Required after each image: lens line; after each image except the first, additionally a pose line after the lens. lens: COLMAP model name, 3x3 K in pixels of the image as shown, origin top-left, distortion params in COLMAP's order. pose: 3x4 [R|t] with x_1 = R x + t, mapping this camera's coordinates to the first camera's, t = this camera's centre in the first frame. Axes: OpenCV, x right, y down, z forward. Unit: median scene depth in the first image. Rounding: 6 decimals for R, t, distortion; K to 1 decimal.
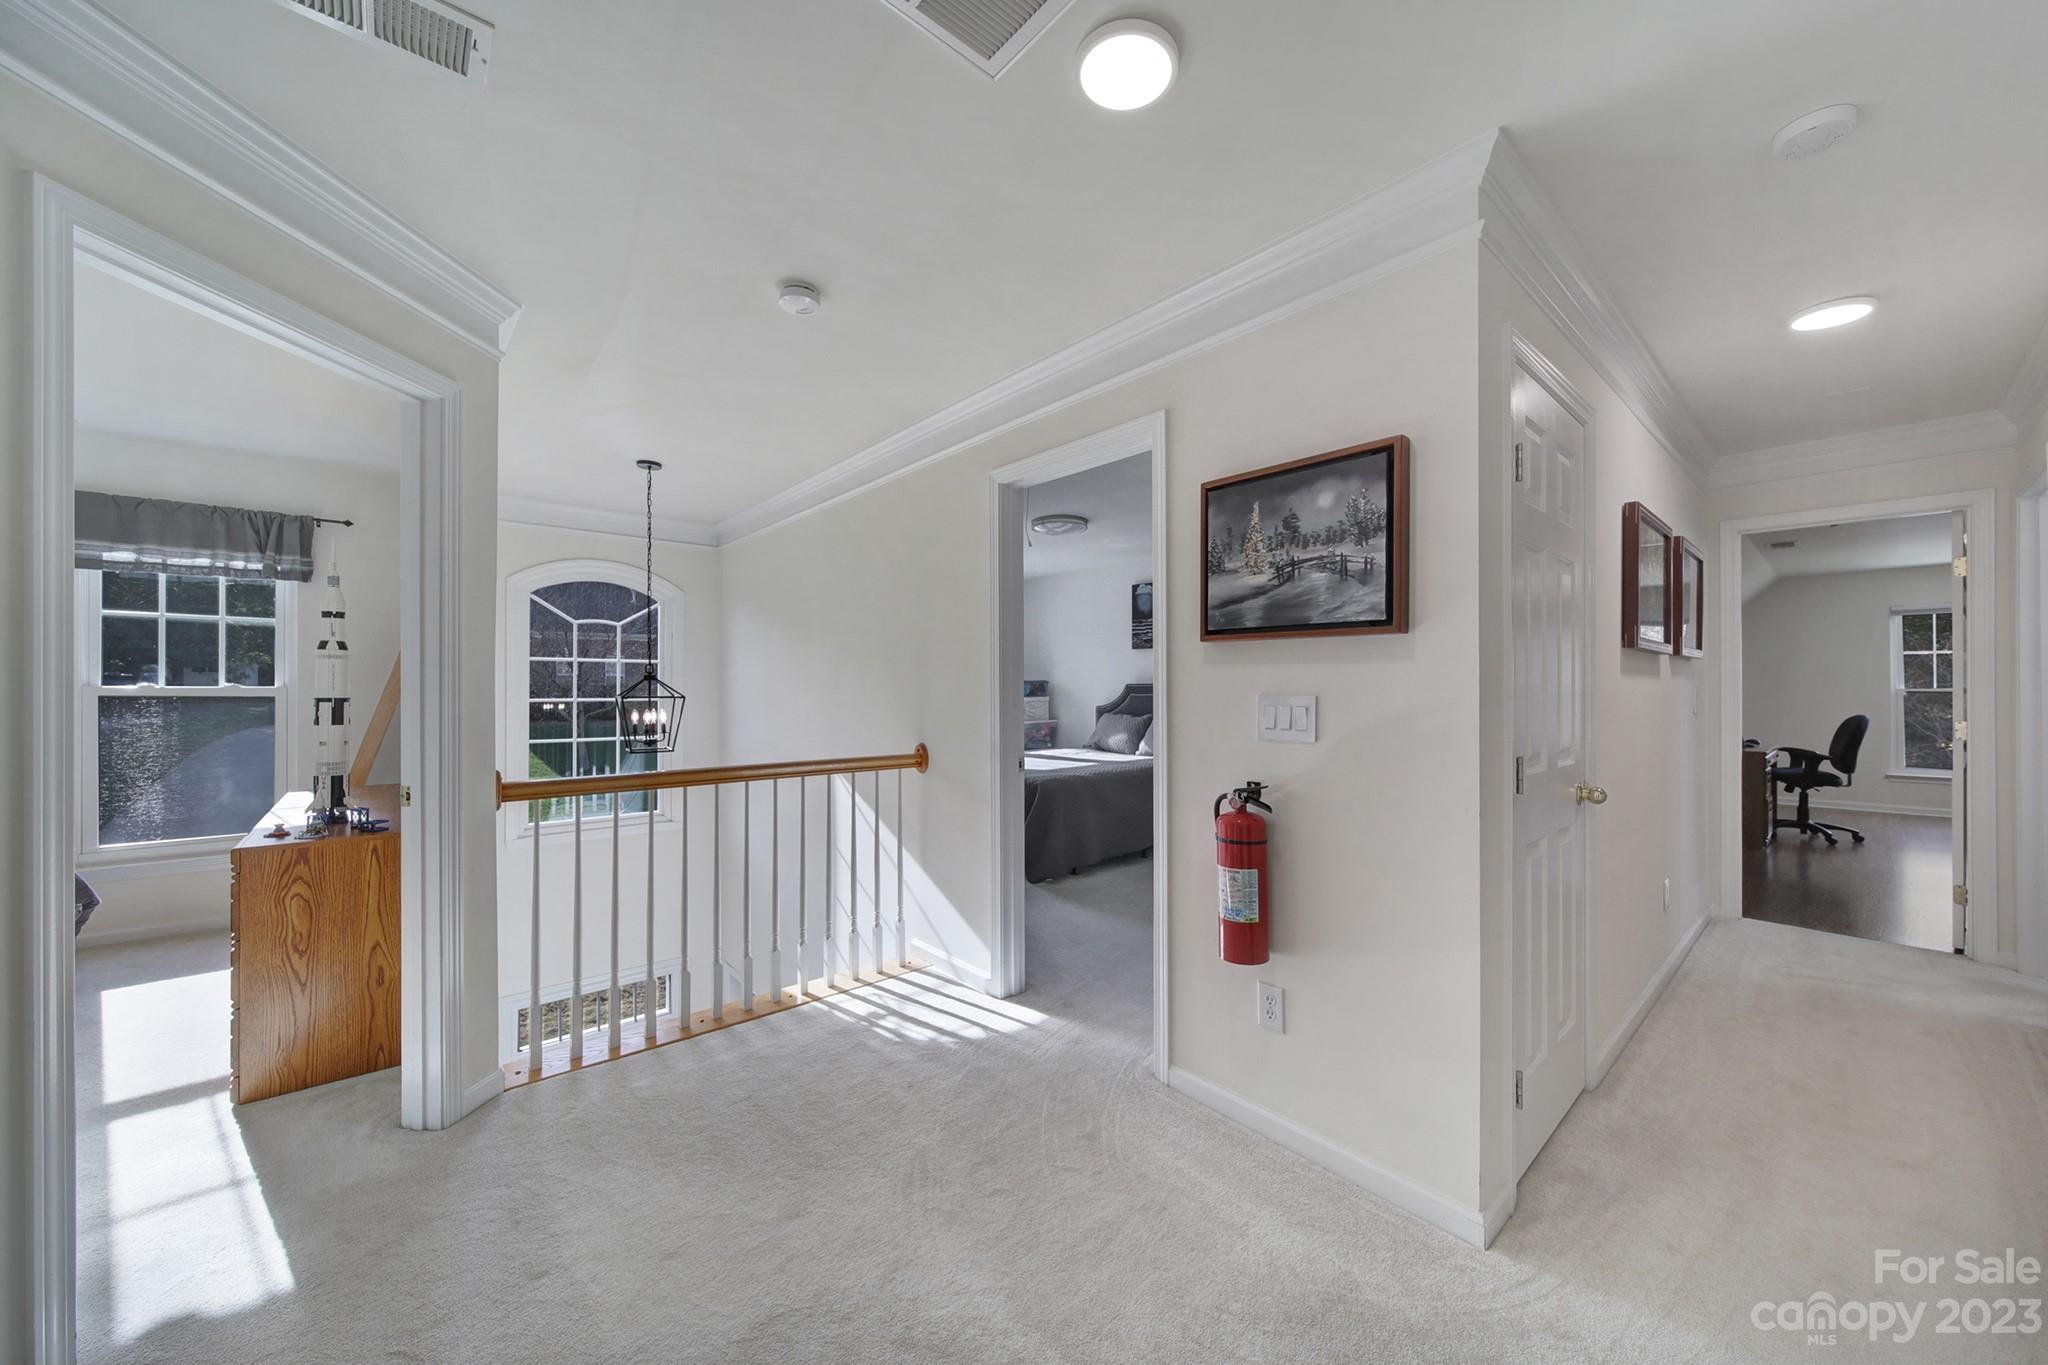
lens RADIAL K [[721.3, 0, 1003.5], [0, 721.3, 688.8], [0, 0, 1]] dist [-0.001519, -0.000700]
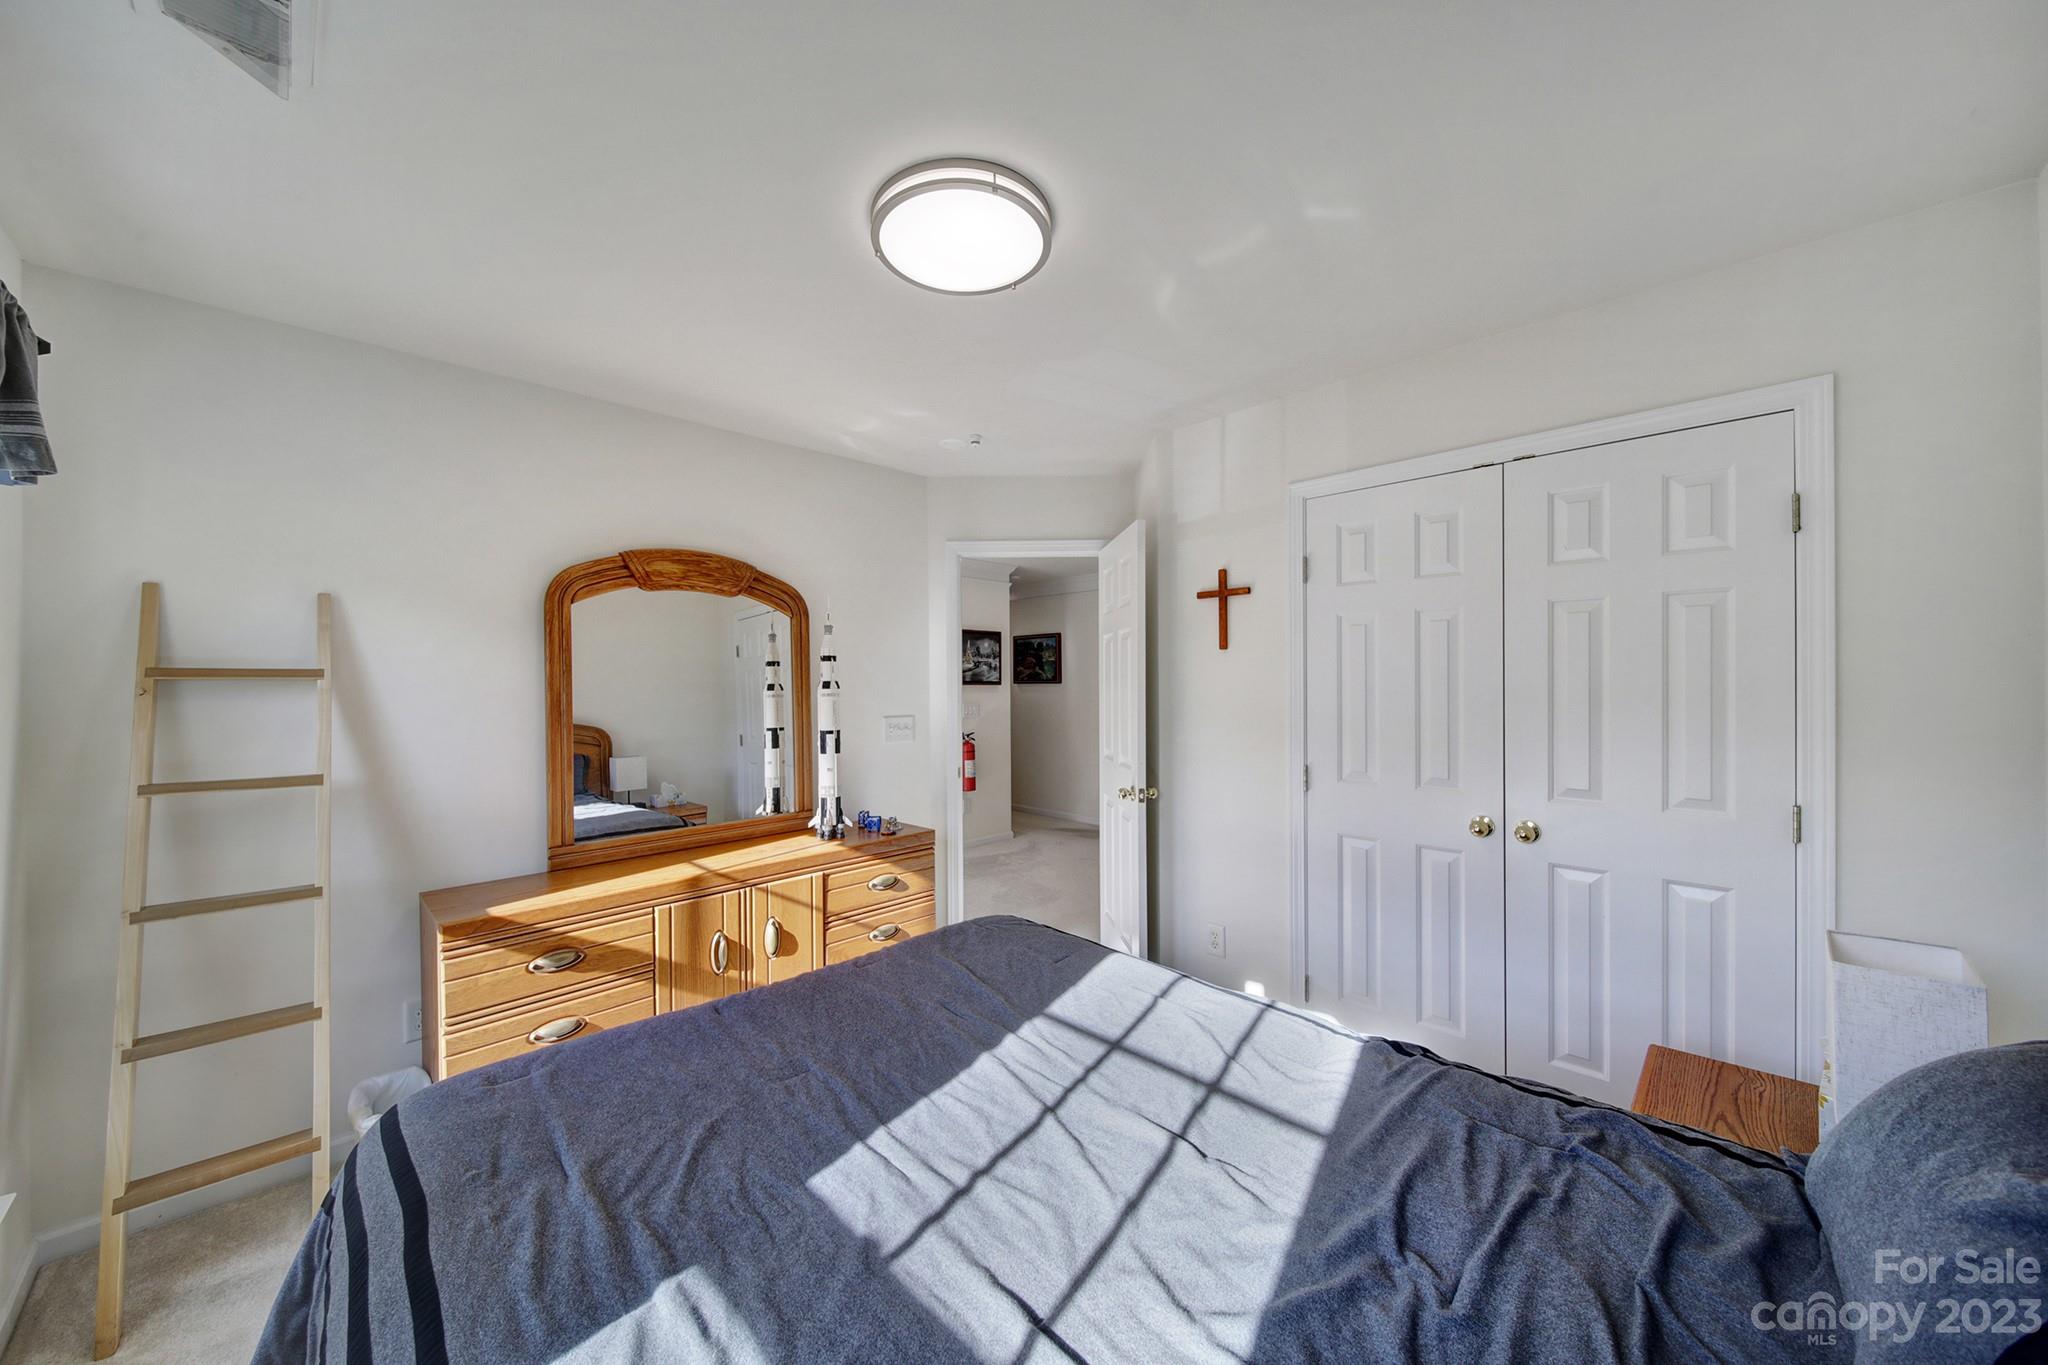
lens RADIAL K [[721.3, 0, 1023.3], [0, 721.3, 683.7], [0, 0, 1]] dist [-0.001519, -0.000700]
pose [[-0.083099, -0.003061, 0.996537, -2.830335], [0.002064, 0.999993, 0.003244, -0.087680], [-0.996539, 0.002327, -0.083092, 1.072802]]
